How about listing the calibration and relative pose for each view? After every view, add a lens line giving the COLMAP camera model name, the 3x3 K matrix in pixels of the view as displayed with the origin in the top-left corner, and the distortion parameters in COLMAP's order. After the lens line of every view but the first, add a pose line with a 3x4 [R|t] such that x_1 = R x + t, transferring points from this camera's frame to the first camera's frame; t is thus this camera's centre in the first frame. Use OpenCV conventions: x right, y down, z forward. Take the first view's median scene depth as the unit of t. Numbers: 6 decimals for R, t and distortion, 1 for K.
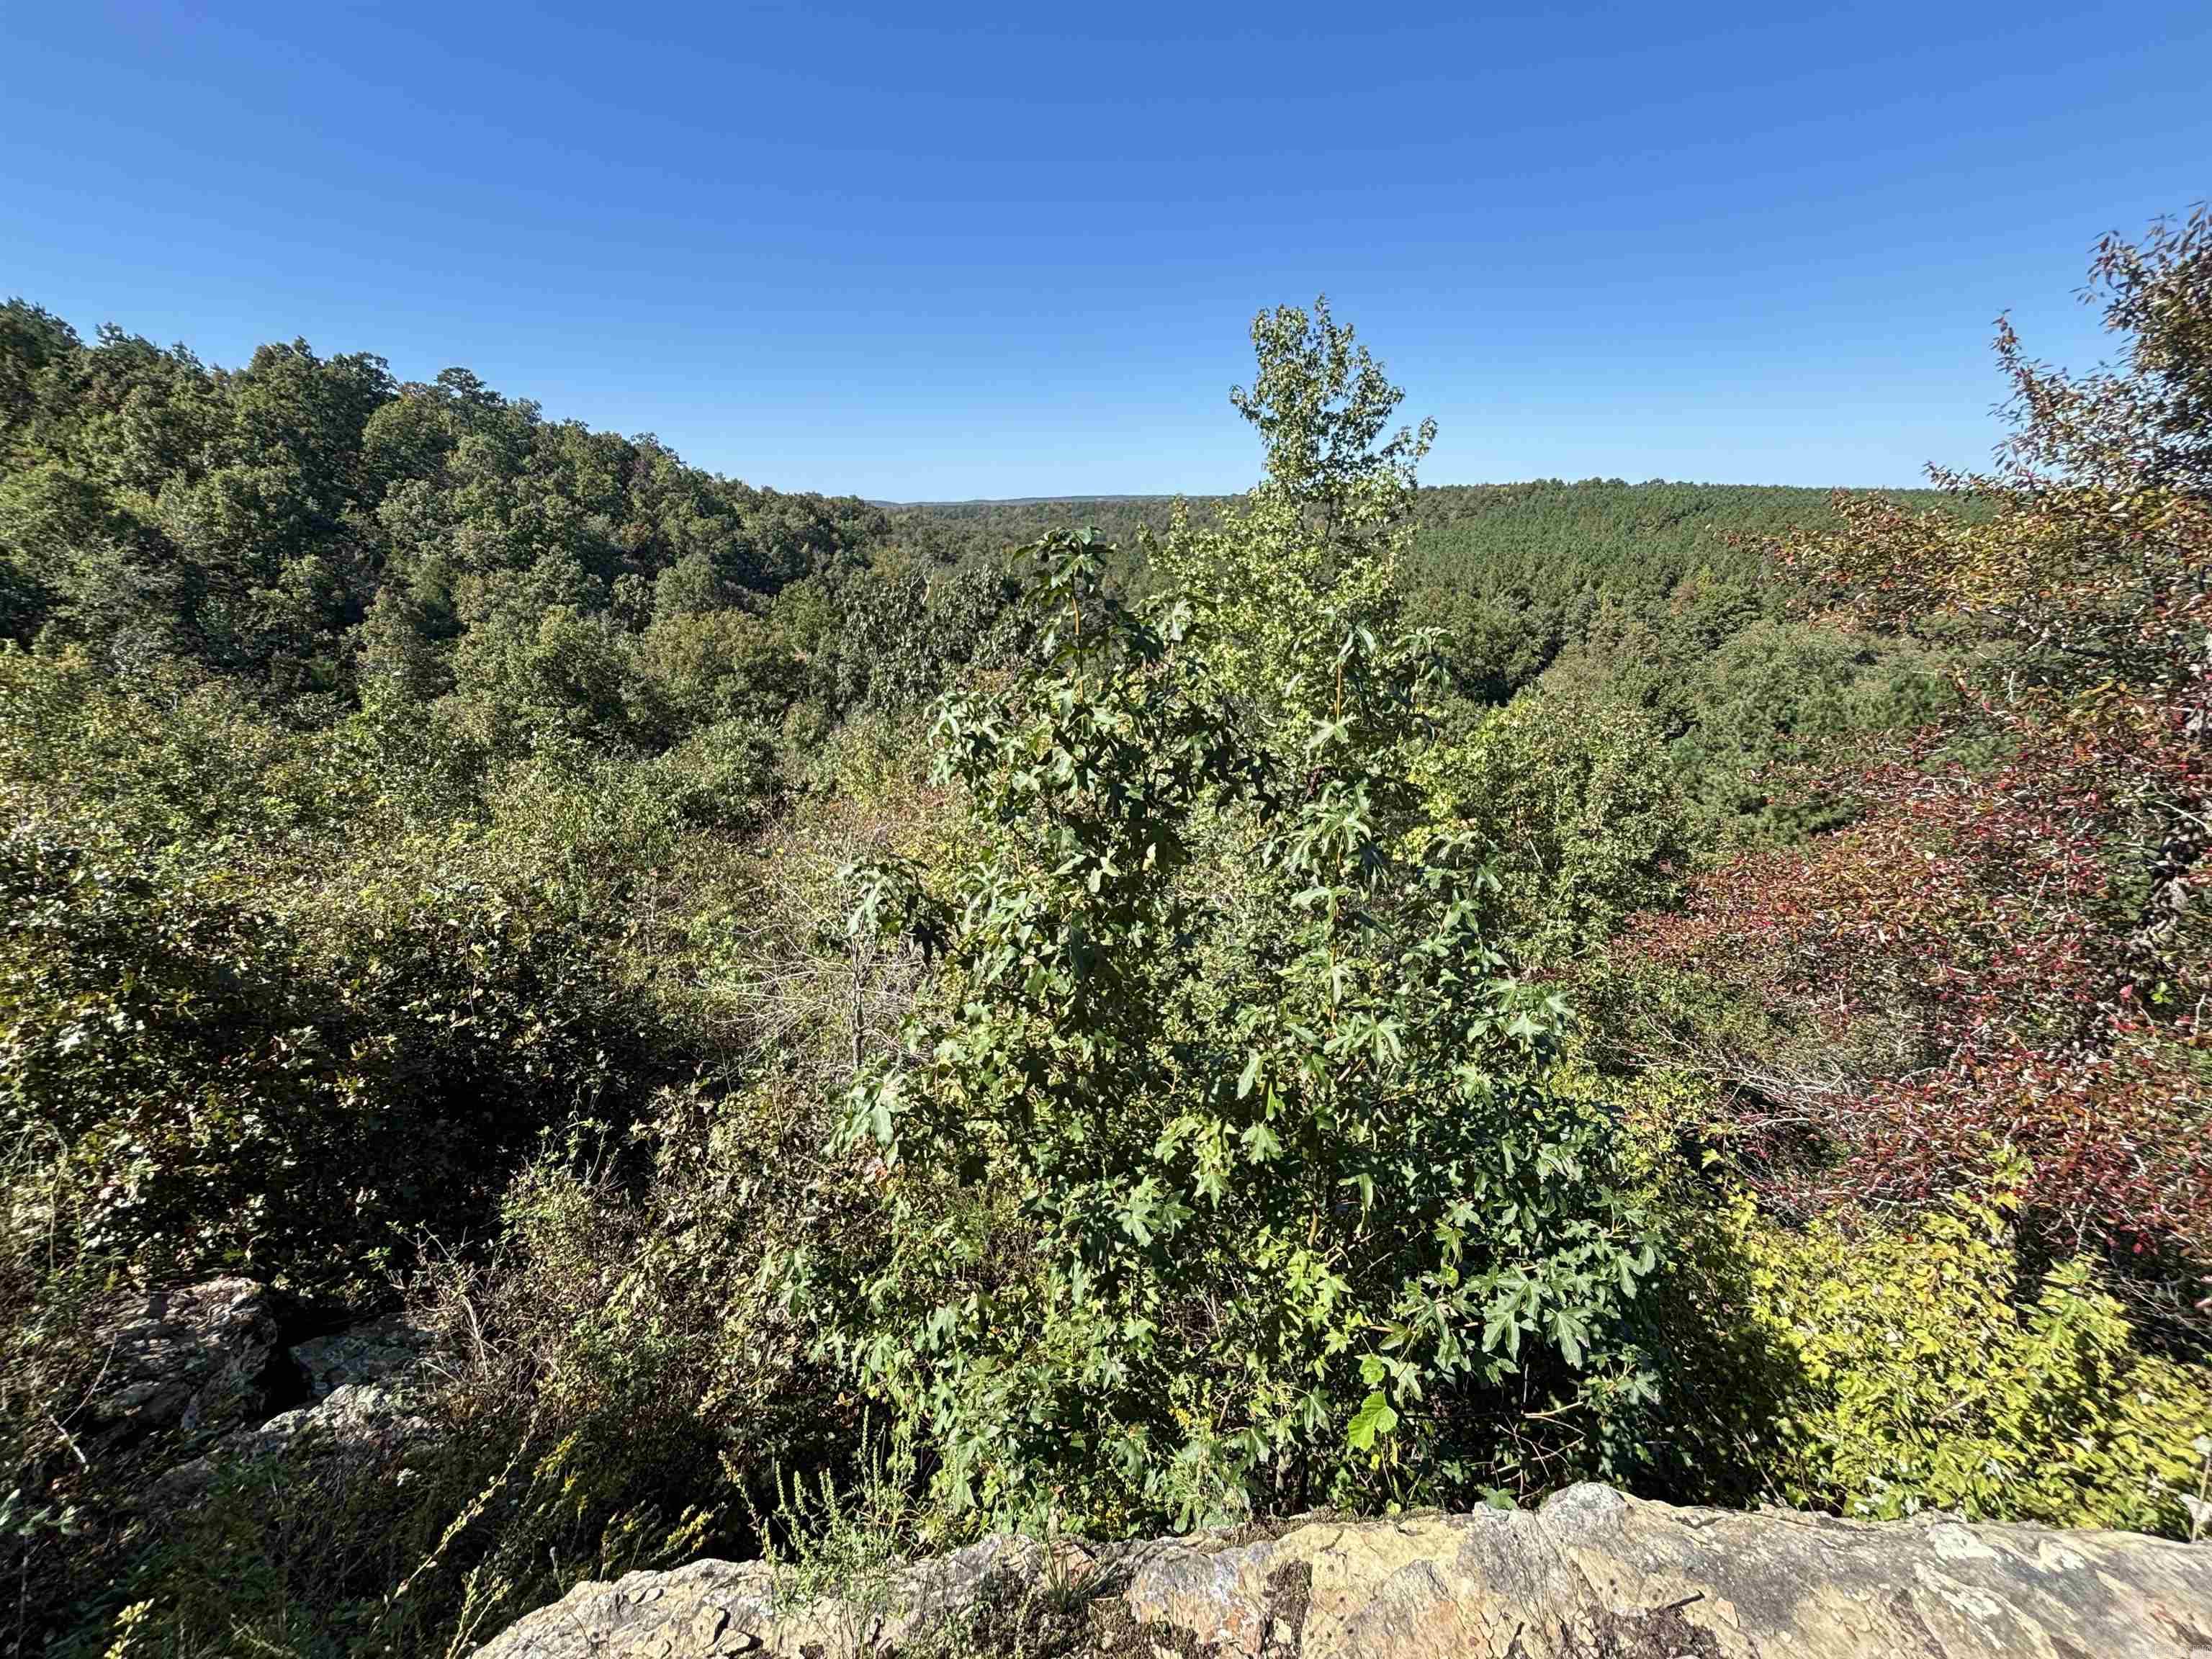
lens RADIAL K [[886.9, 0, 1104.4], [0, 886.9, 825.0], [0, 0, 1]] dist [0.001388, 0.000272]
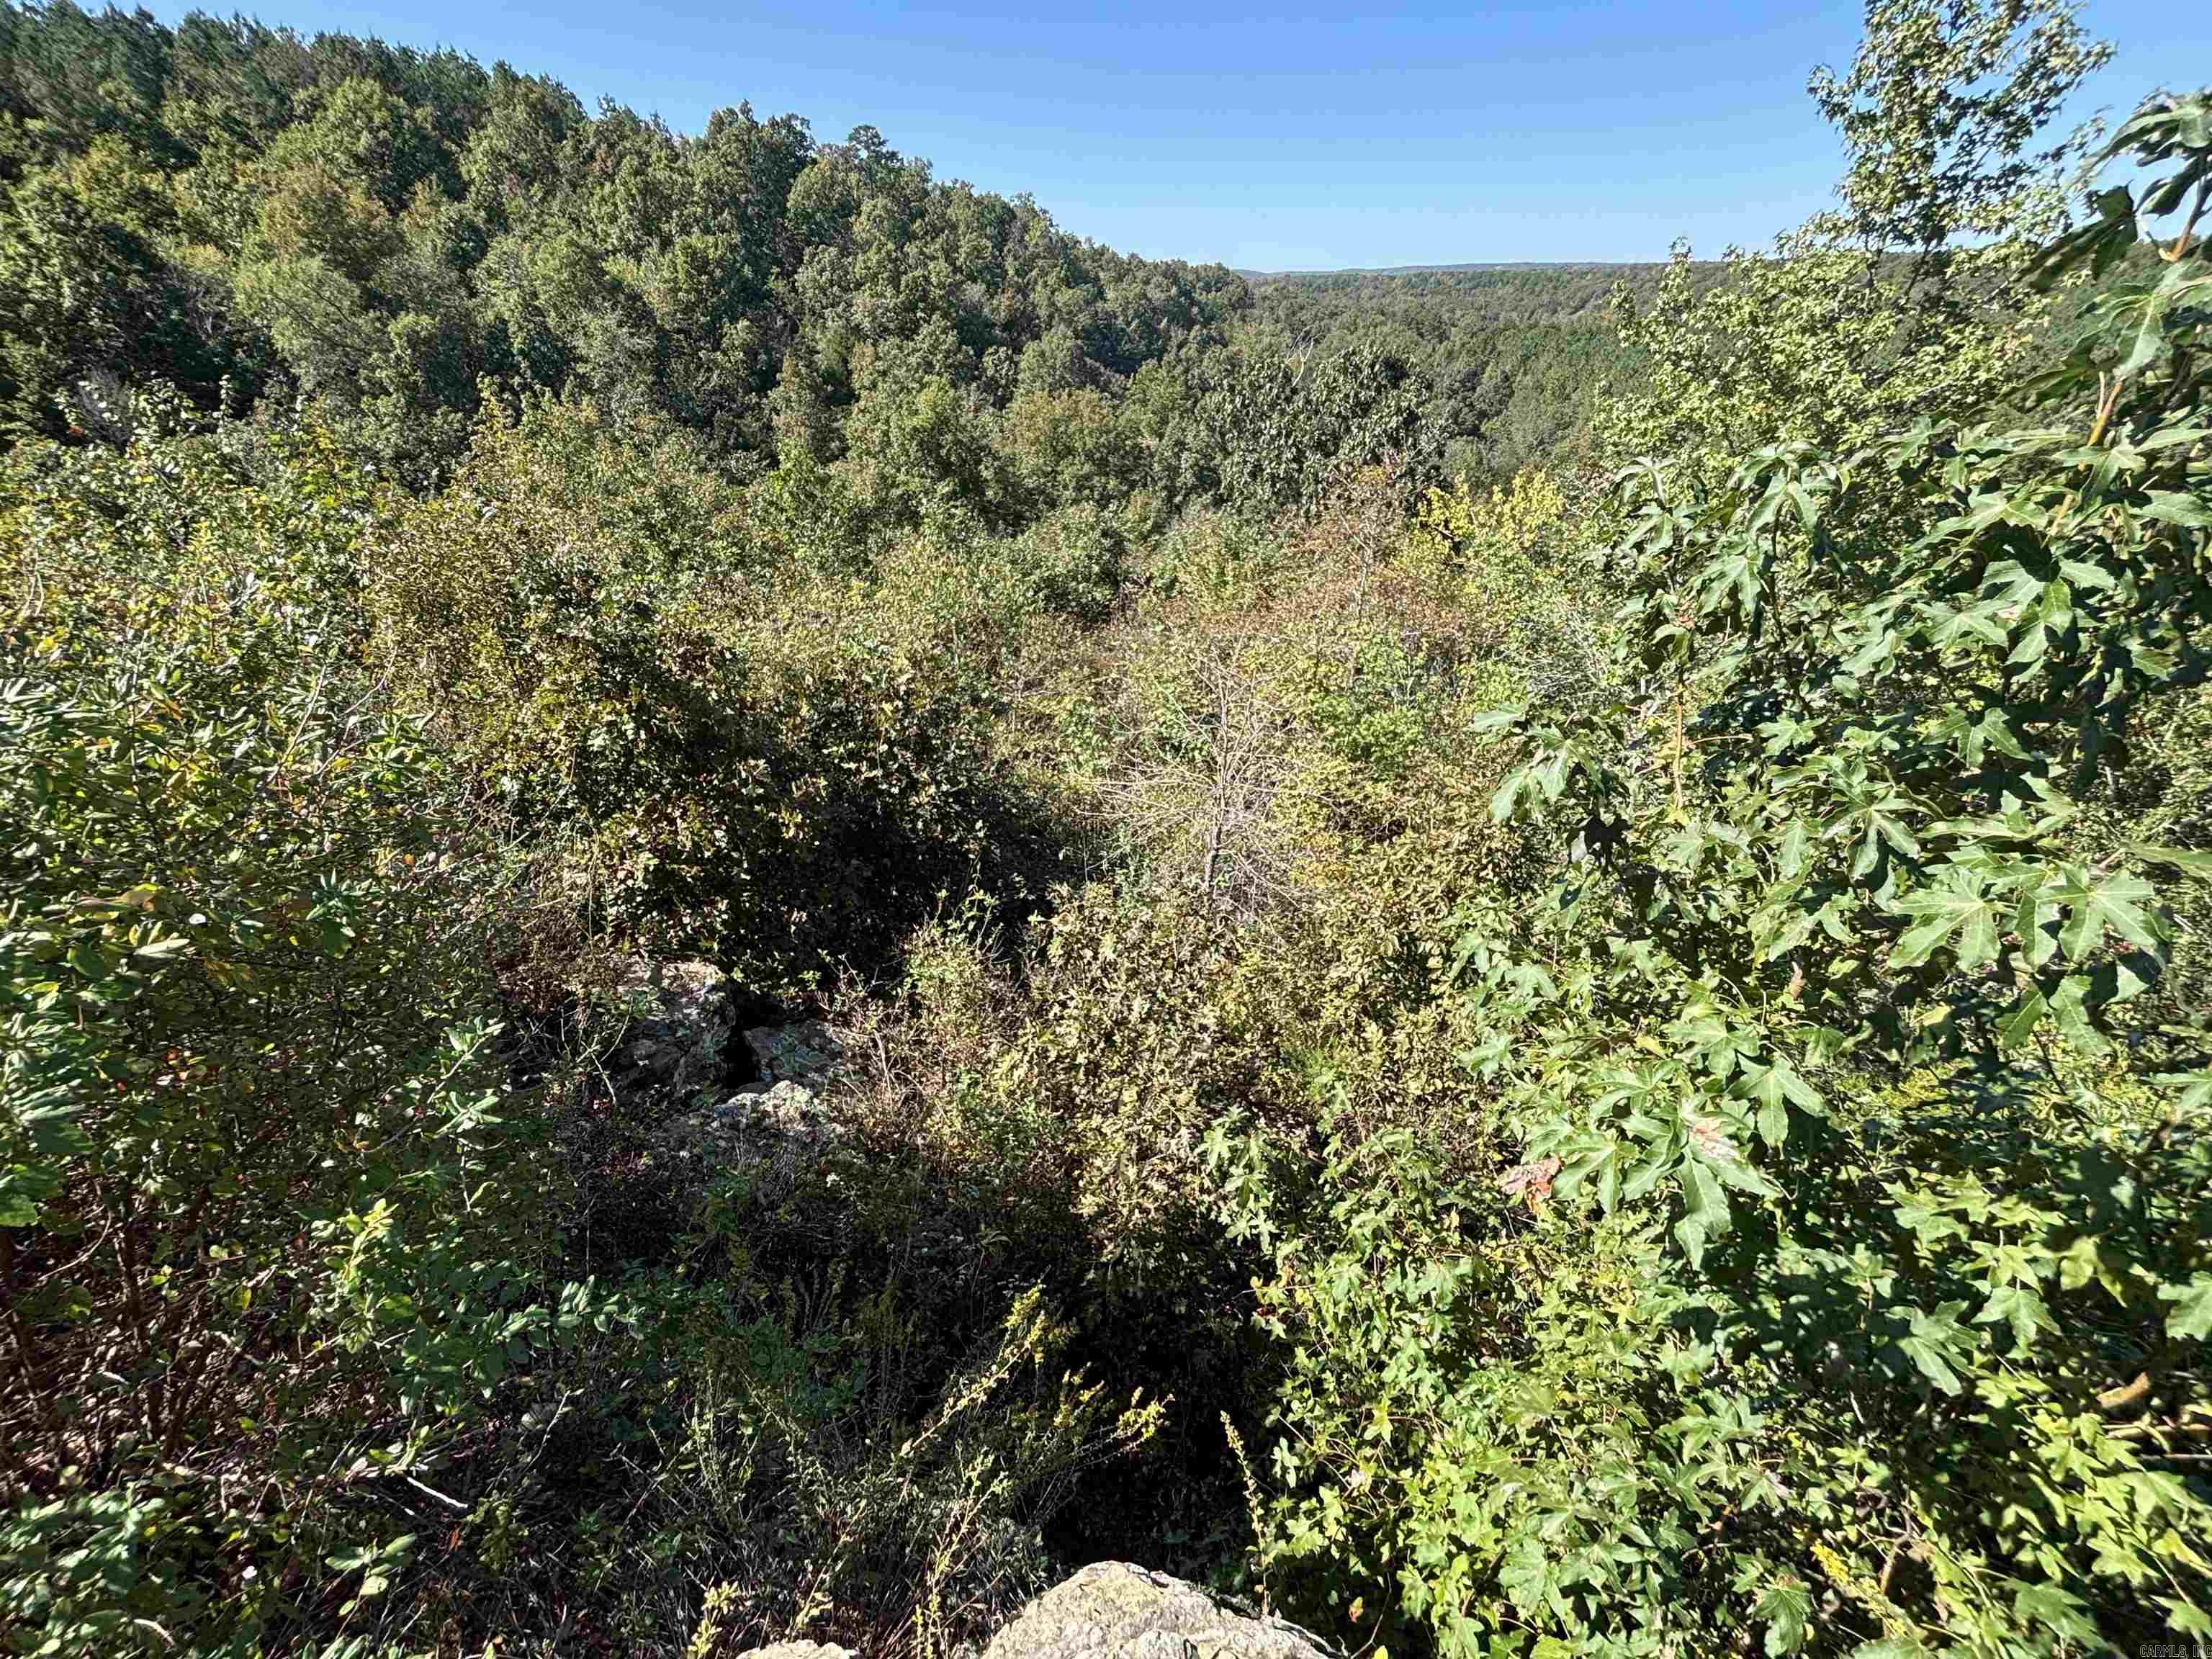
lens RADIAL K [[886.9, 0, 1110.3], [0, 886.9, 816.3], [0, 0, 1]] dist [0.001388, 0.000272]
pose [[0.935697, 0.183623, -0.301254, -0.033445], [-0.119600, 0.968413, 0.218799, 0.001060], [0.331915, -0.168699, 0.928102, 0.025638]]
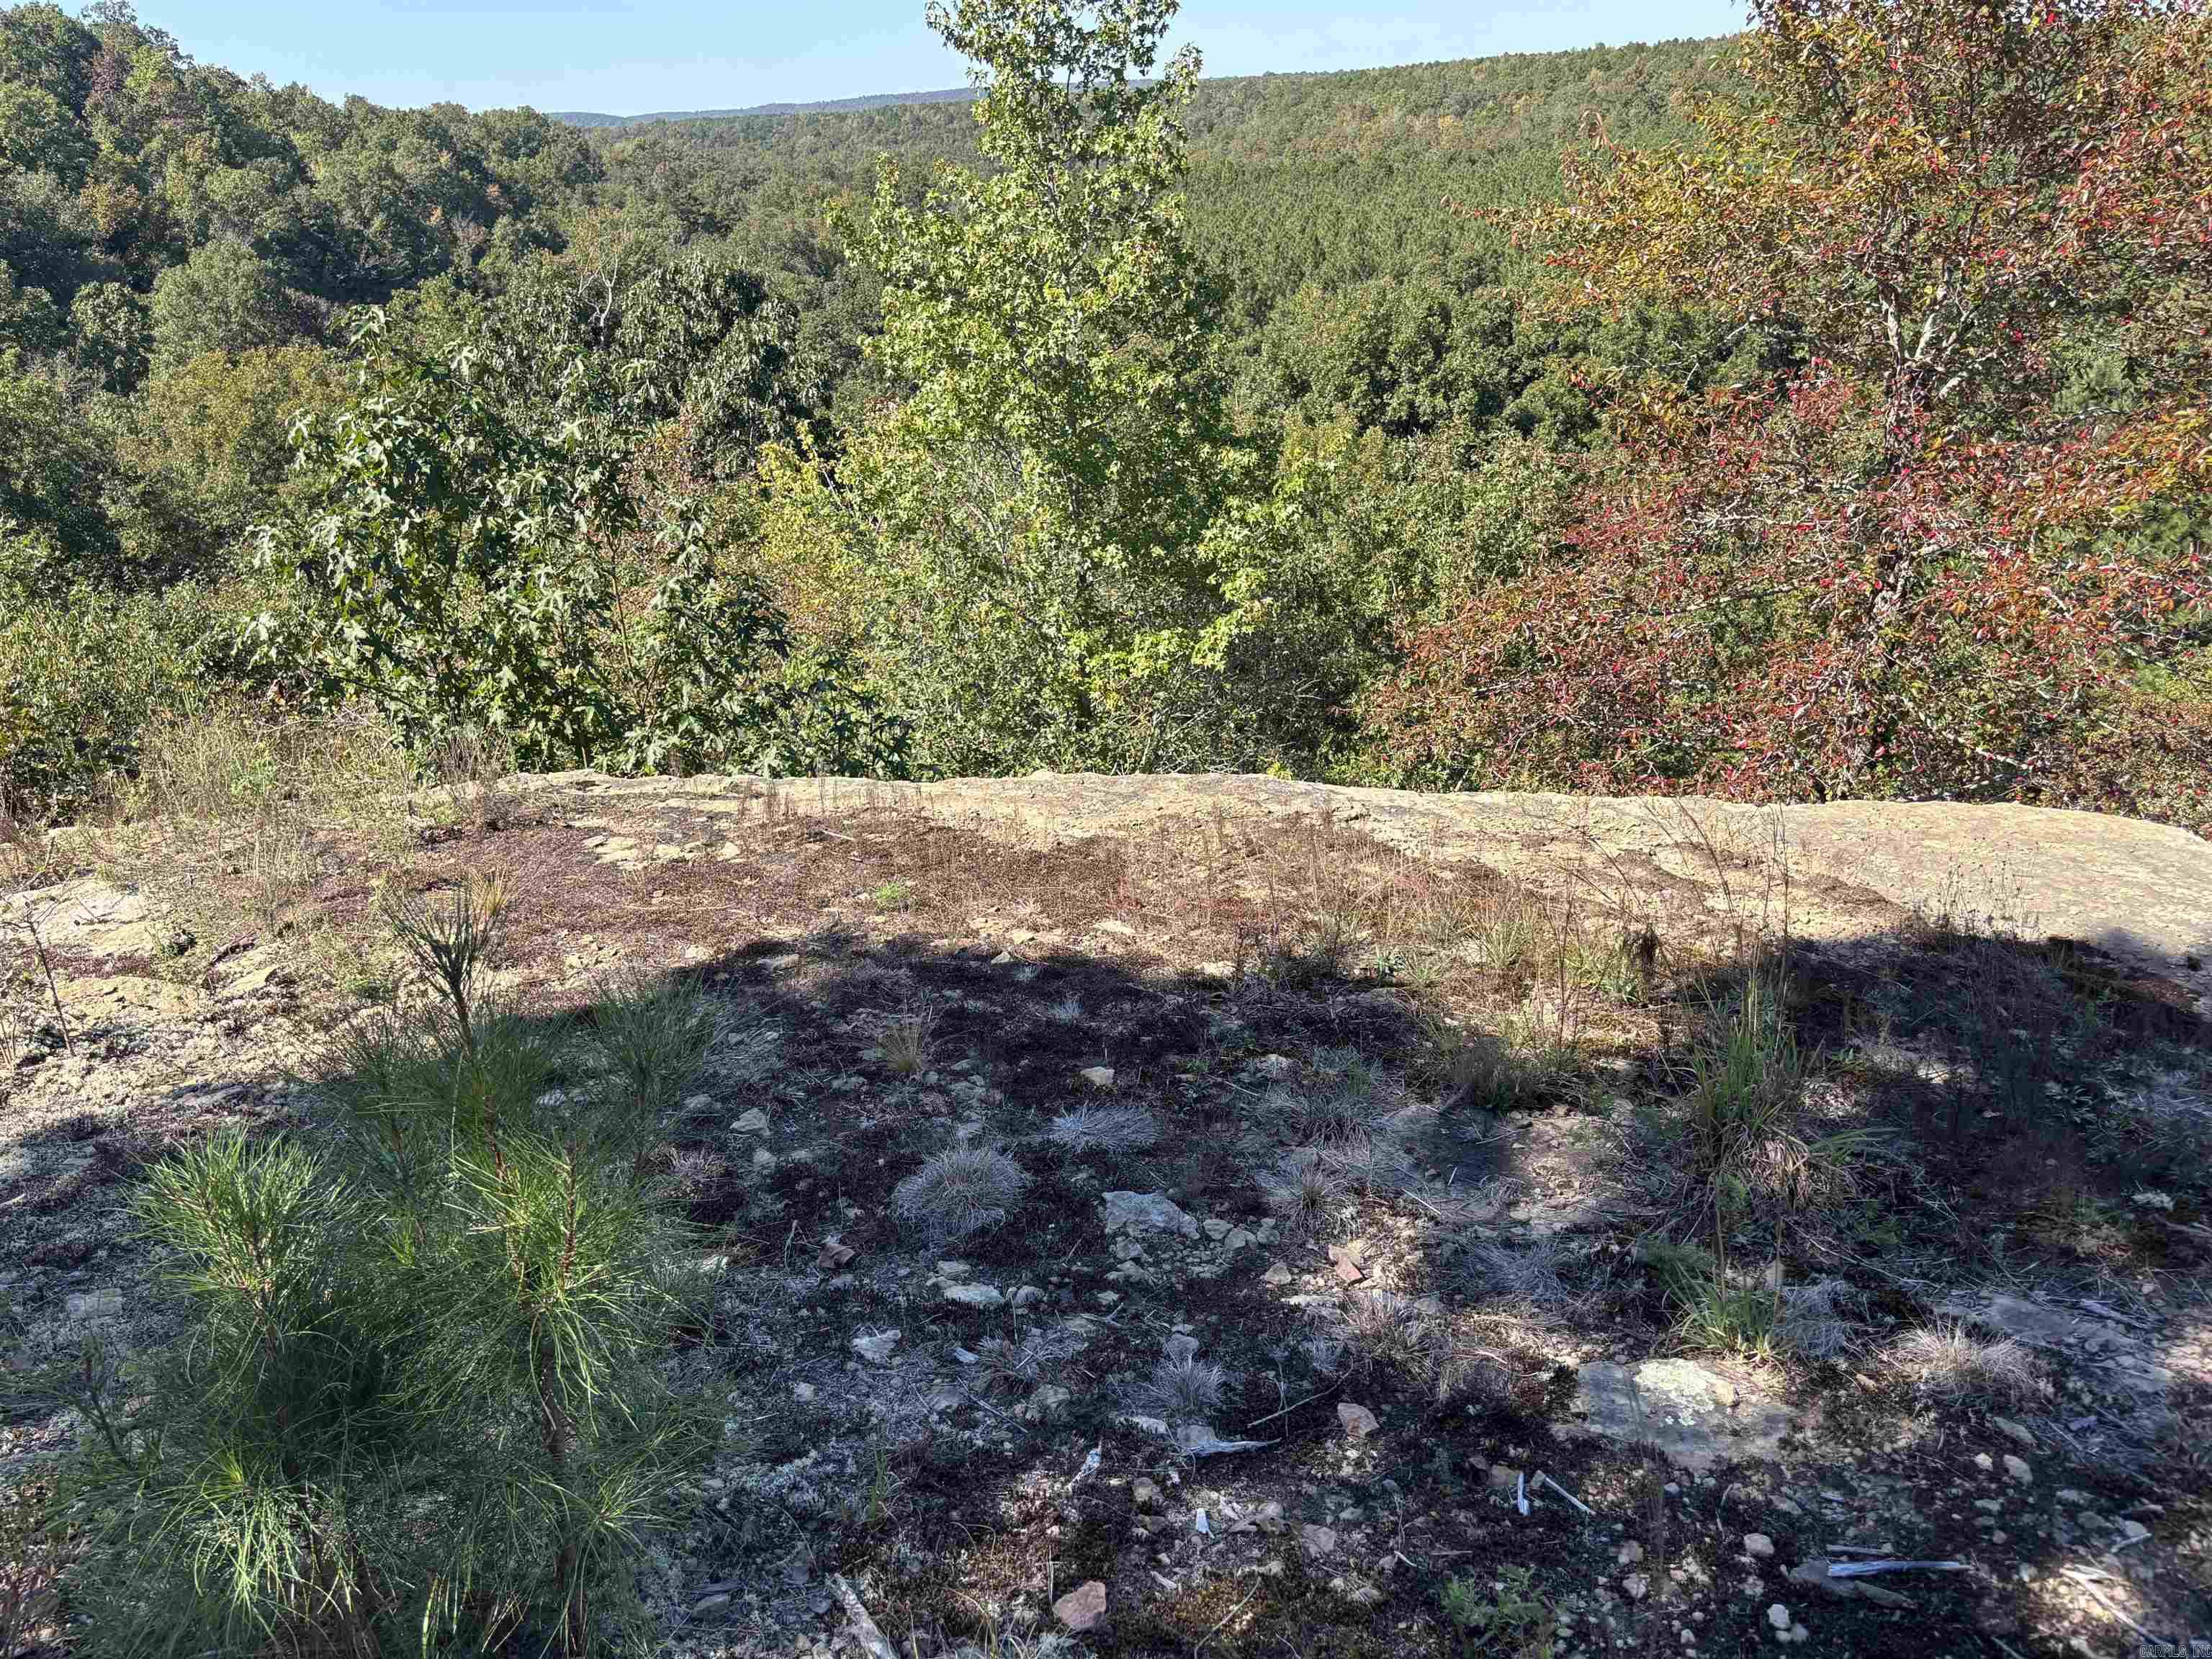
lens RADIAL K [[1686.2, 0, 1095.0], [0, 1686.2, 844.6], [0, 0, 1]] dist [0.021983, -0.020114]
pose [[0.998751, -0.047045, 0.016827, 0.116876], [0.045787, 0.996591, 0.068630, 0.049103], [-0.019998, -0.067774, 0.997500, -0.214088]]
